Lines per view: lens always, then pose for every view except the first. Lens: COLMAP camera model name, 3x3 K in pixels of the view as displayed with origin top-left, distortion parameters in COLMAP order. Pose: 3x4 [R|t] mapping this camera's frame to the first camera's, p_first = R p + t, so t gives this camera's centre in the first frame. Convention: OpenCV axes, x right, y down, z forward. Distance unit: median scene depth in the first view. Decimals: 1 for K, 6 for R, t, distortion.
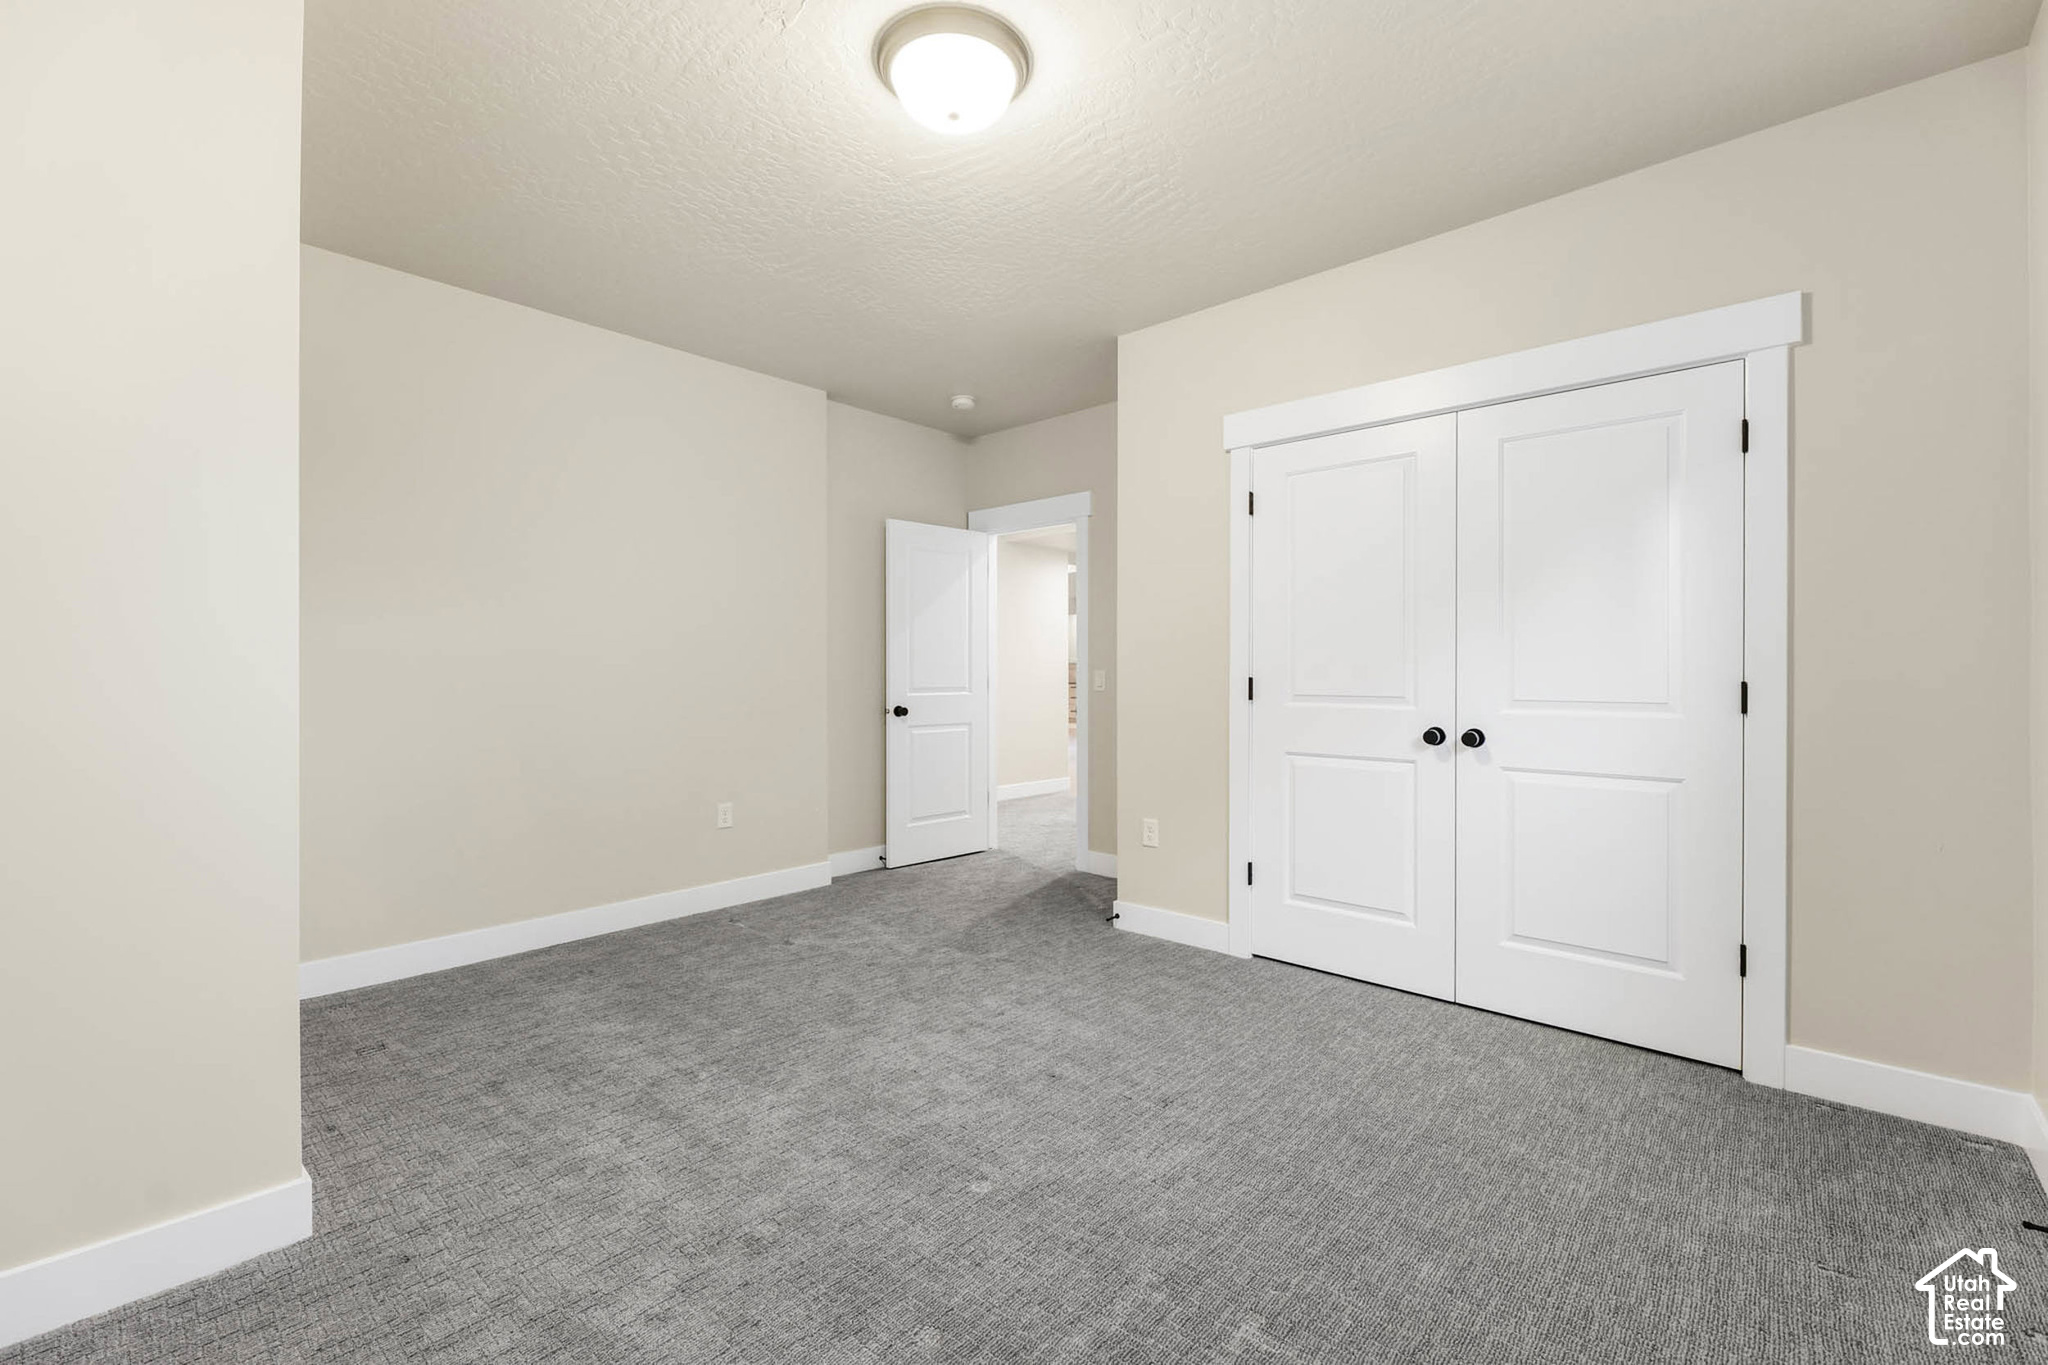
lens RADIAL K [[880.9, 0, 1024.0], [0, 880.9, 682.5], [0, 0, 1]] dist [-0.001078, -0.000022]
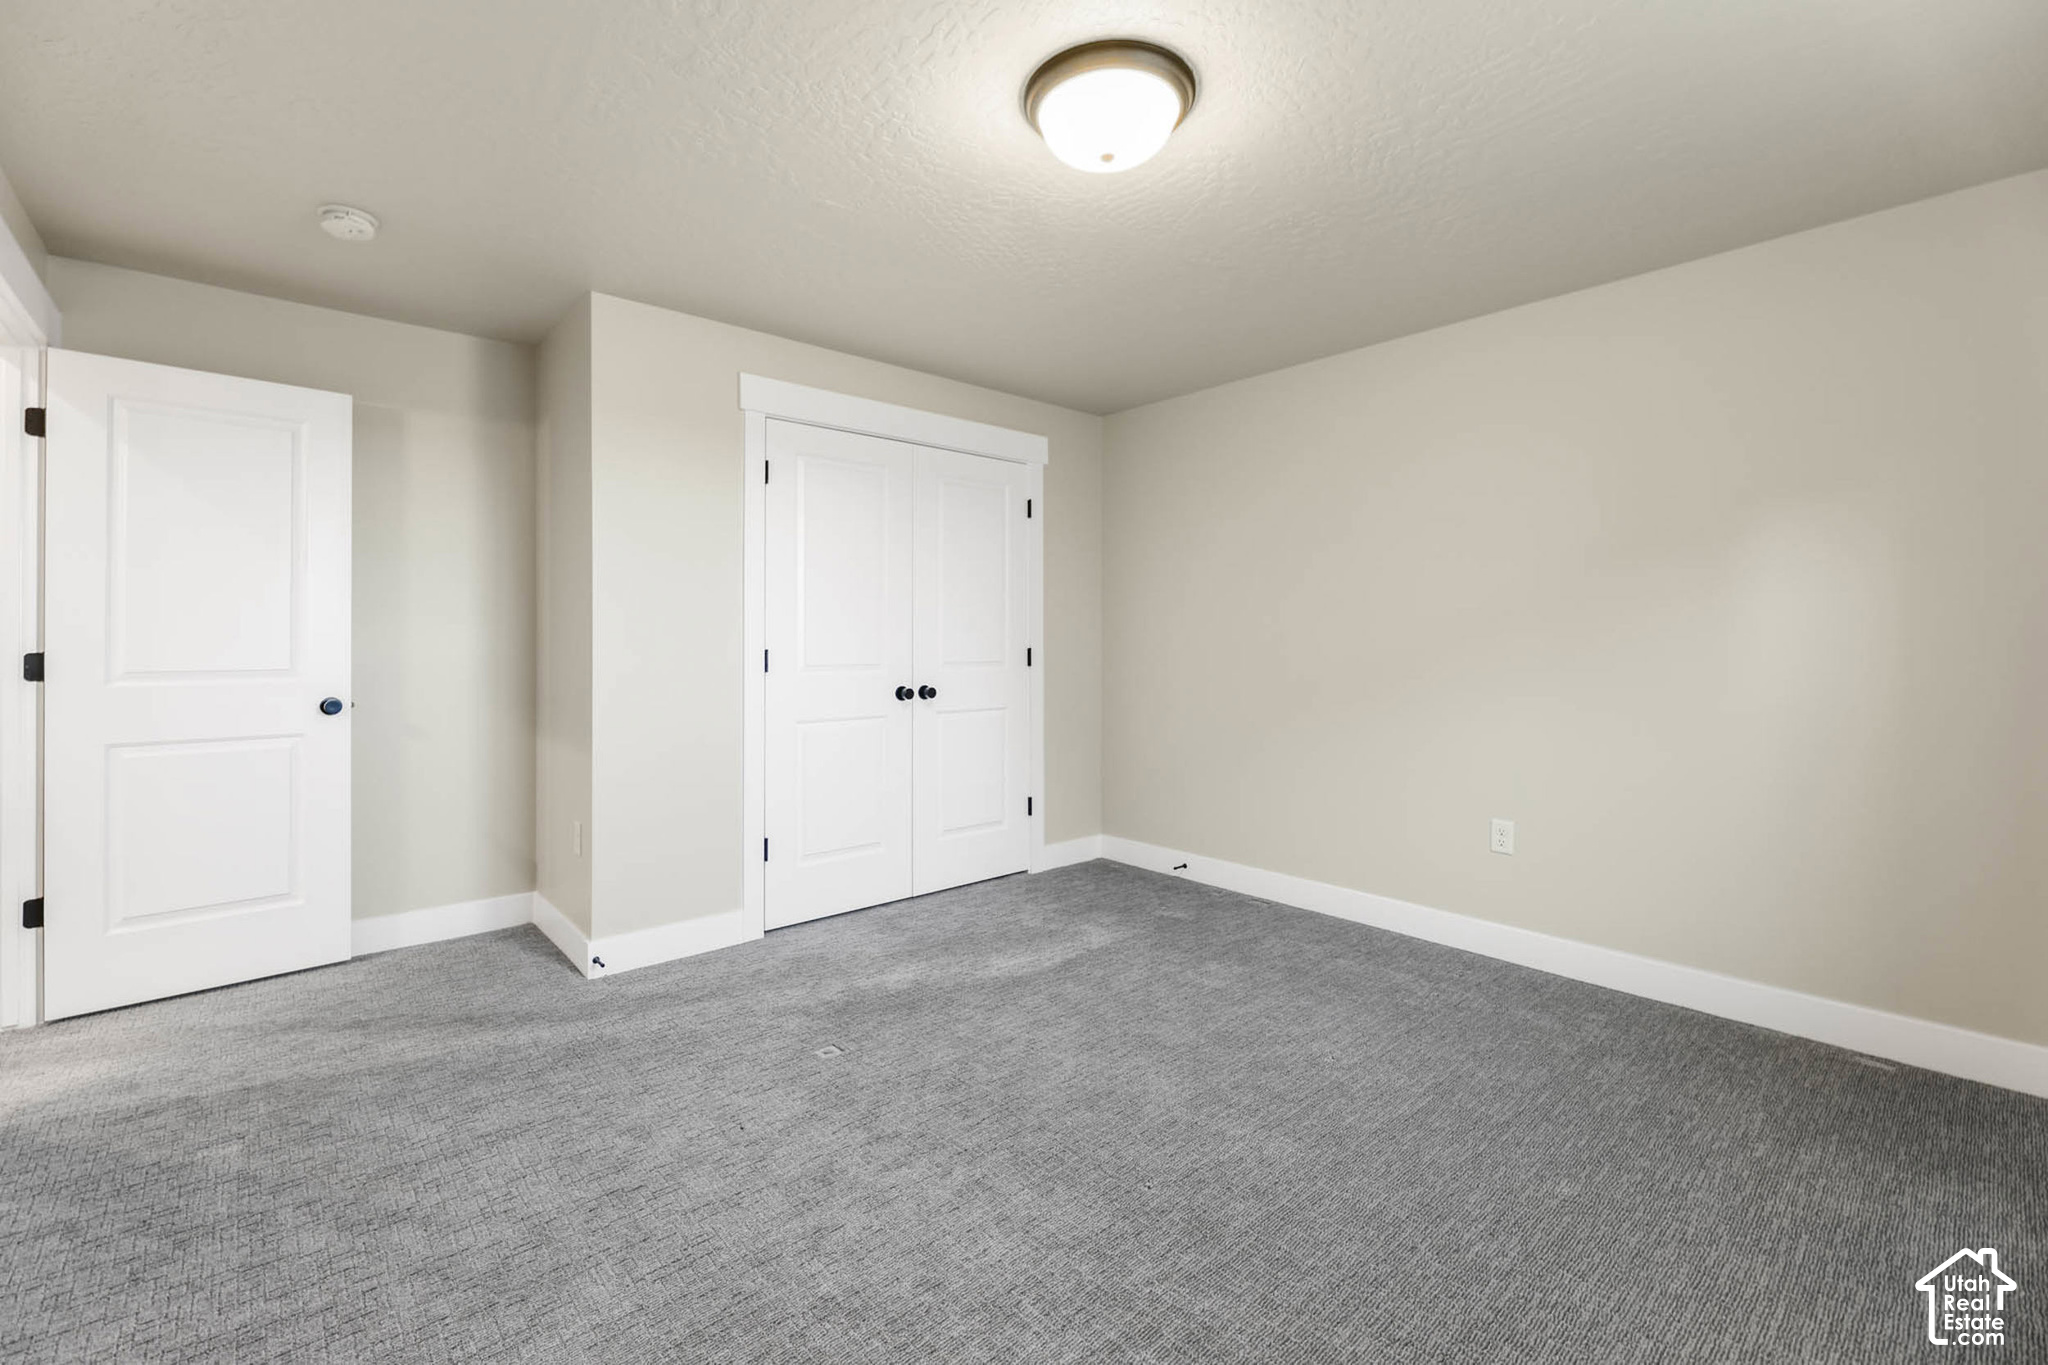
lens RADIAL K [[869.8, 0, 1014.4], [0, 869.8, 655.2], [0, 0, 1]] dist [0.000214, 0.000067]
pose [[0.098647, -0.012400, 0.995045, -0.692651], [0.009210, 0.999891, 0.011548, -0.007517], [-0.995080, 0.008025, 0.098750, 0.643765]]
